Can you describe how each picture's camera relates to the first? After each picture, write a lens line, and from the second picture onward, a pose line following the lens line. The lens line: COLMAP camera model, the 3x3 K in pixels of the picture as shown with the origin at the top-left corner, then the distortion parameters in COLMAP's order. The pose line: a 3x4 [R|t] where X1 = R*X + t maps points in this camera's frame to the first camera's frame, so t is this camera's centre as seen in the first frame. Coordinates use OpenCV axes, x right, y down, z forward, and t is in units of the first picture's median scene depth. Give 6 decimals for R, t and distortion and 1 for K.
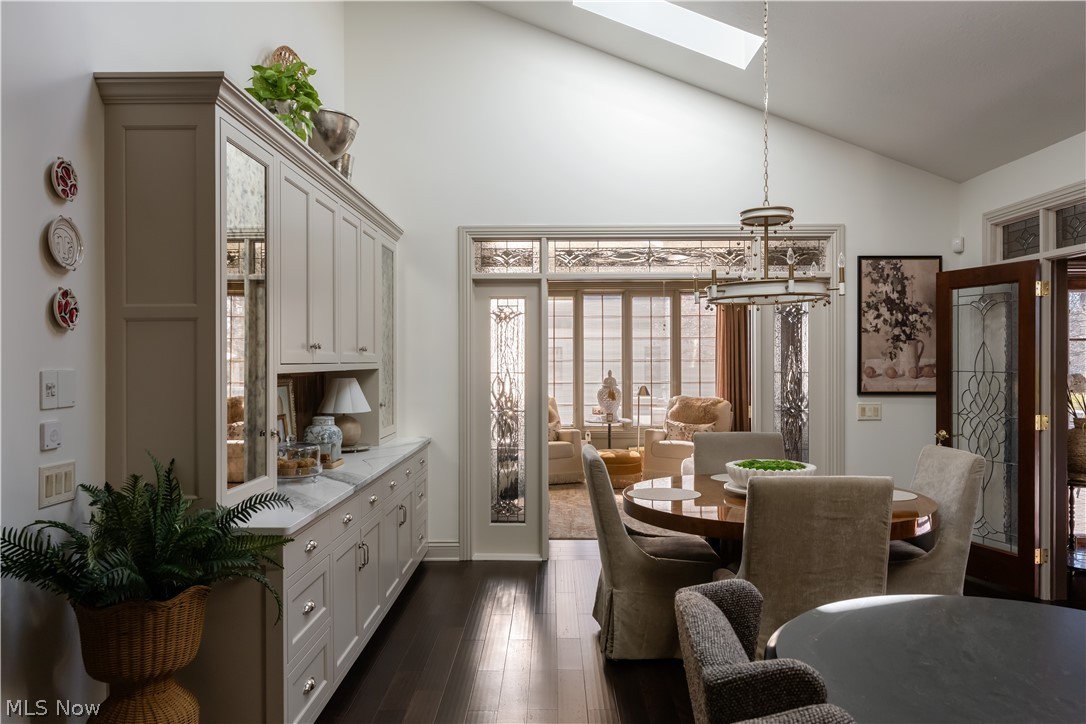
lens RADIAL K [[776.3, 0, 543.0], [0, 776.3, 362.0], [0, 0, 1]] dist [-0.001380, -0.003037]
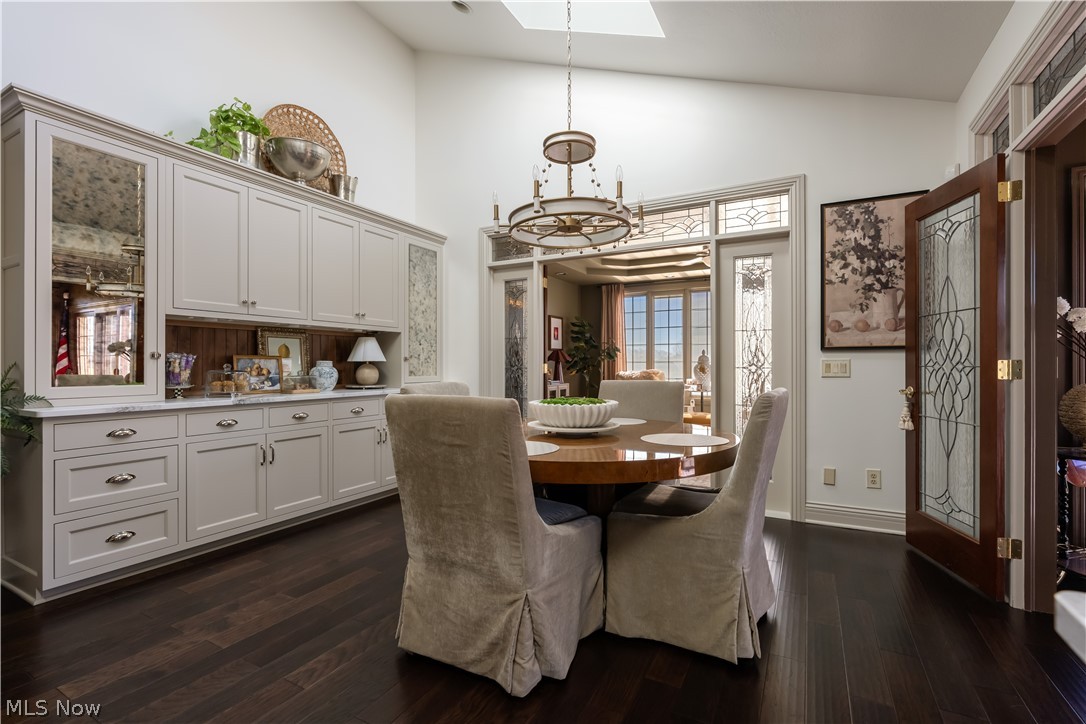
lens RADIAL K [[491.5, 0, 543.2], [0, 491.5, 364.9], [0, 0, 1]] dist [-0.002387, 0.000152]
pose [[0.883755, 0.000600, -0.467949, 0.387328], [-0.001485, 0.999998, -0.001522, 0.061828], [0.467947, 0.002040, 0.883754, 0.307548]]
